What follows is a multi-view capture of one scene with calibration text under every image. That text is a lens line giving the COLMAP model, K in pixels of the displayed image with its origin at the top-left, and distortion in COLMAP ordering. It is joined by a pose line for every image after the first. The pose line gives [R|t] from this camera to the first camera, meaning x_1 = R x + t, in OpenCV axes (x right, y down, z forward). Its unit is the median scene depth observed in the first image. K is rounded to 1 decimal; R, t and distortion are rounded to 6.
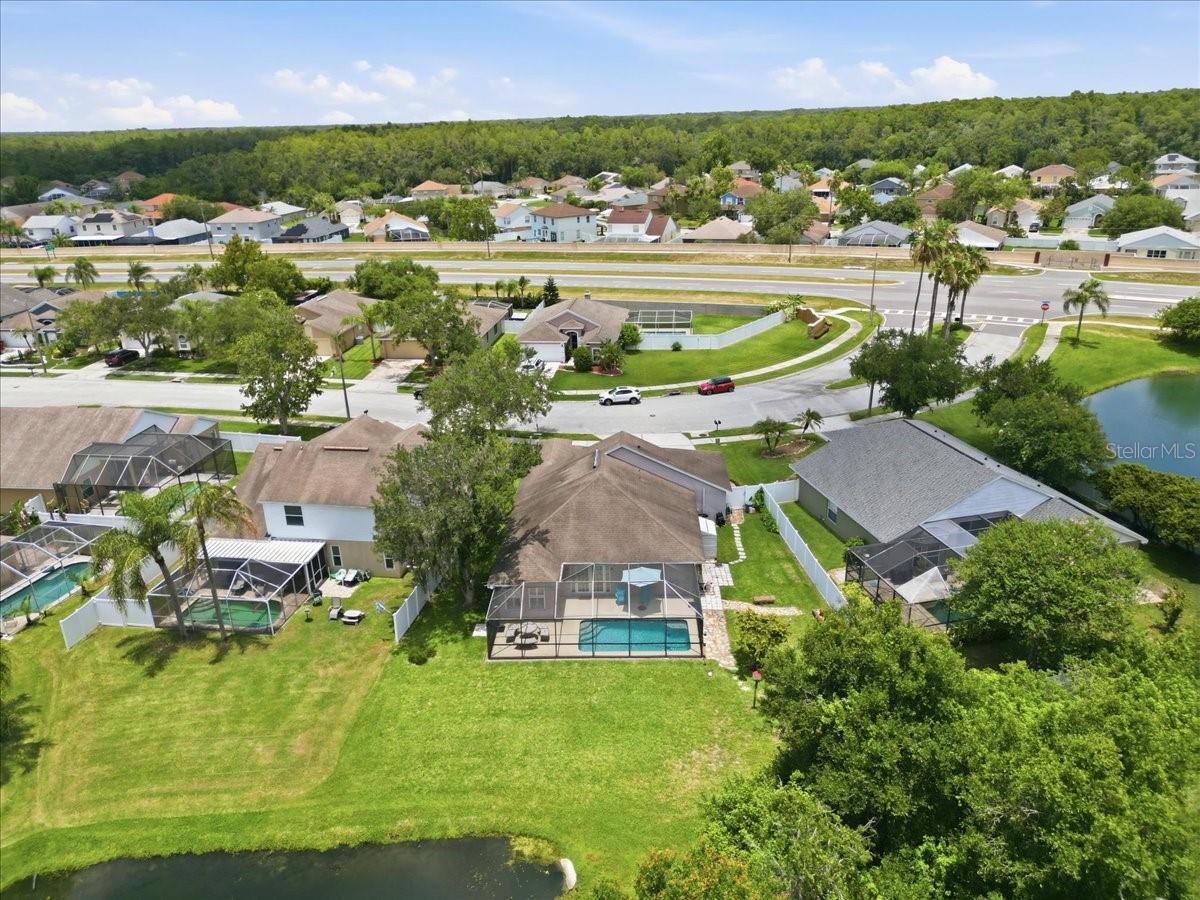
lens RADIAL K [[836.1, 0, 600.0], [0, 836.1, 450.0], [0, 0, 1]] dist [0.060220, -0.059793]
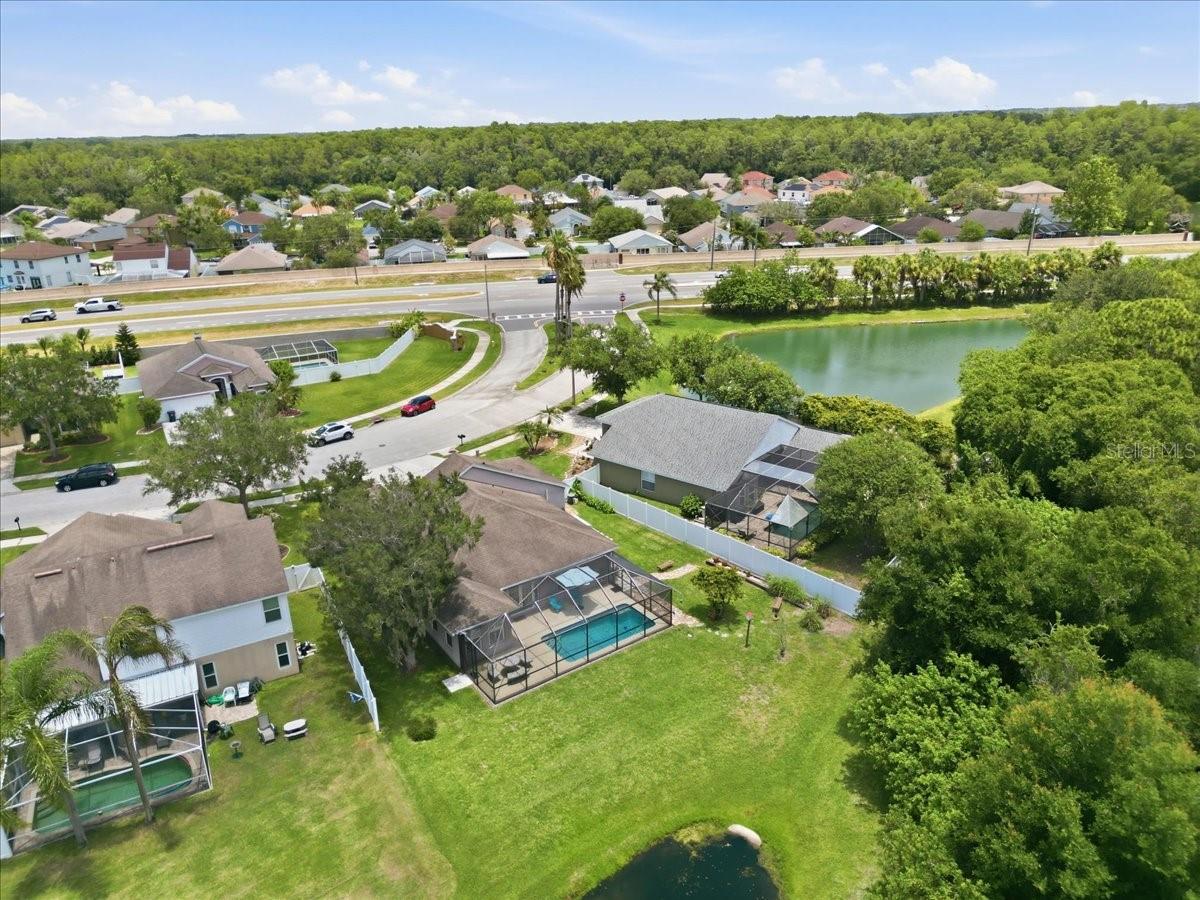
lens RADIAL K [[836.1, 0, 600.0], [0, 836.1, 450.0], [0, 0, 1]] dist [0.060220, -0.059793]
pose [[0.798914, -0.207129, 0.564654, -0.214696], [0.223116, 0.973905, 0.041573, -0.015809], [-0.558531, 0.092770, 0.824280, 0.059993]]
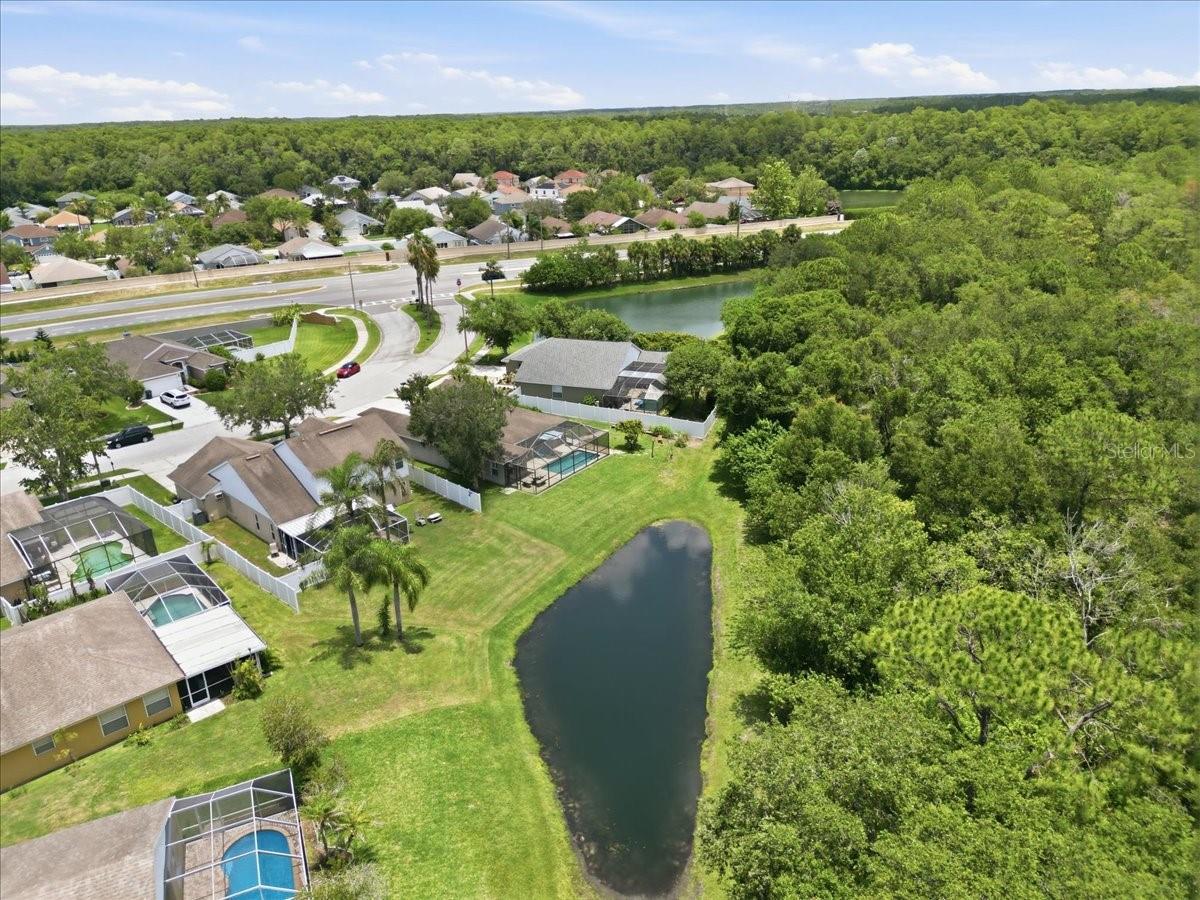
lens RADIAL K [[836.1, 0, 600.0], [0, 836.1, 450.0], [0, 0, 1]] dist [0.060220, -0.059793]
pose [[0.566314, -0.295263, 0.769485, -0.568735], [0.313269, 0.940670, 0.130395, -0.006363], [-0.762332, 0.167211, 0.625212, -0.073679]]
